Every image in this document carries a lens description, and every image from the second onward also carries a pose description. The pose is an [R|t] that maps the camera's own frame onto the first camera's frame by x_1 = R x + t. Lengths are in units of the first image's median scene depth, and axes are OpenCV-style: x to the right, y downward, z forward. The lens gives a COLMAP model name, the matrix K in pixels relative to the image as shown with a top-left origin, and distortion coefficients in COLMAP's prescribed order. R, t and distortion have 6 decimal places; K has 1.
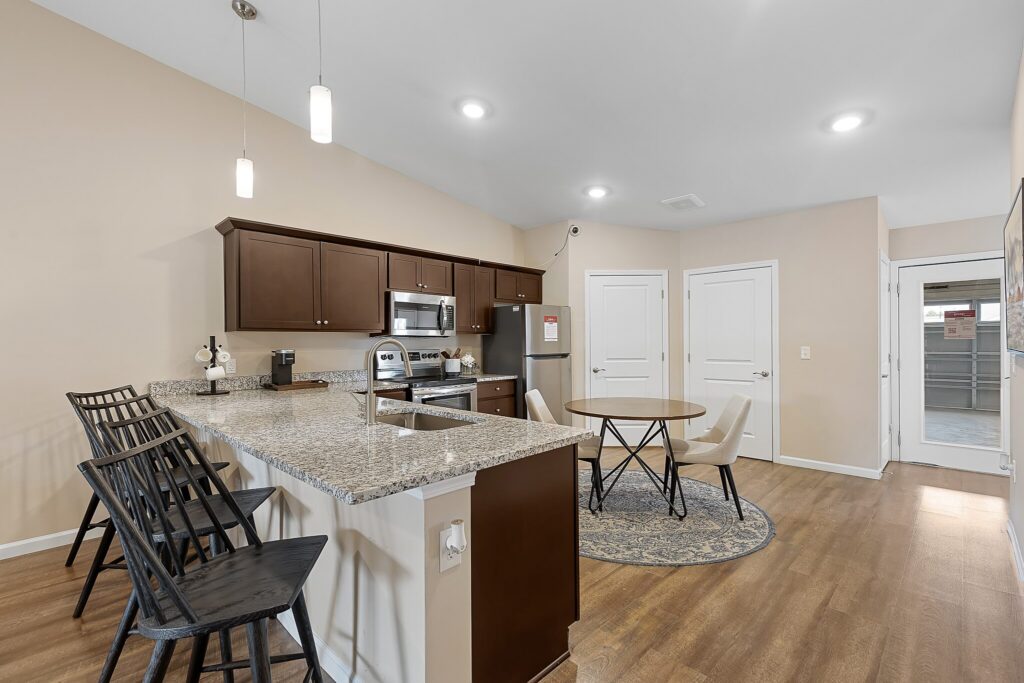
lens RADIAL K [[462.1, 0, 512.2], [0, 462.1, 344.7], [0, 0, 1]] dist [0.010768, -0.000134]
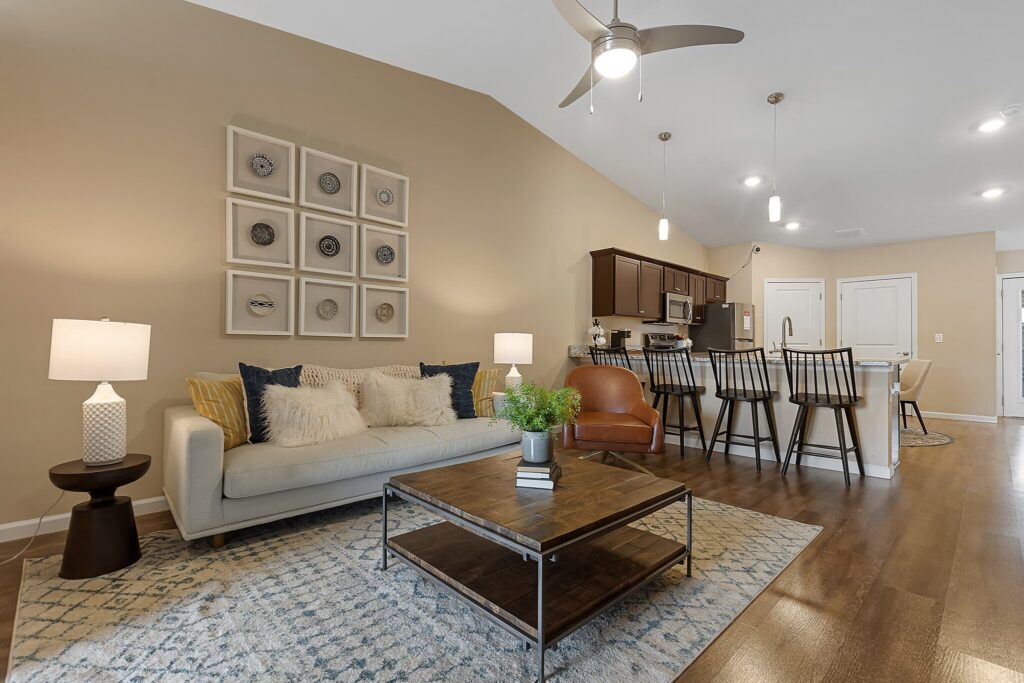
lens RADIAL K [[471.0, 0, 521.4], [0, 471.0, 341.9], [0, 0, 1]] dist [0.003079, 0.000336]
pose [[0.999739, 0.010512, -0.020261, -0.783758], [-0.010773, 0.999860, -0.012817, 0.077583], [0.020123, 0.013032, 0.999713, -0.602639]]
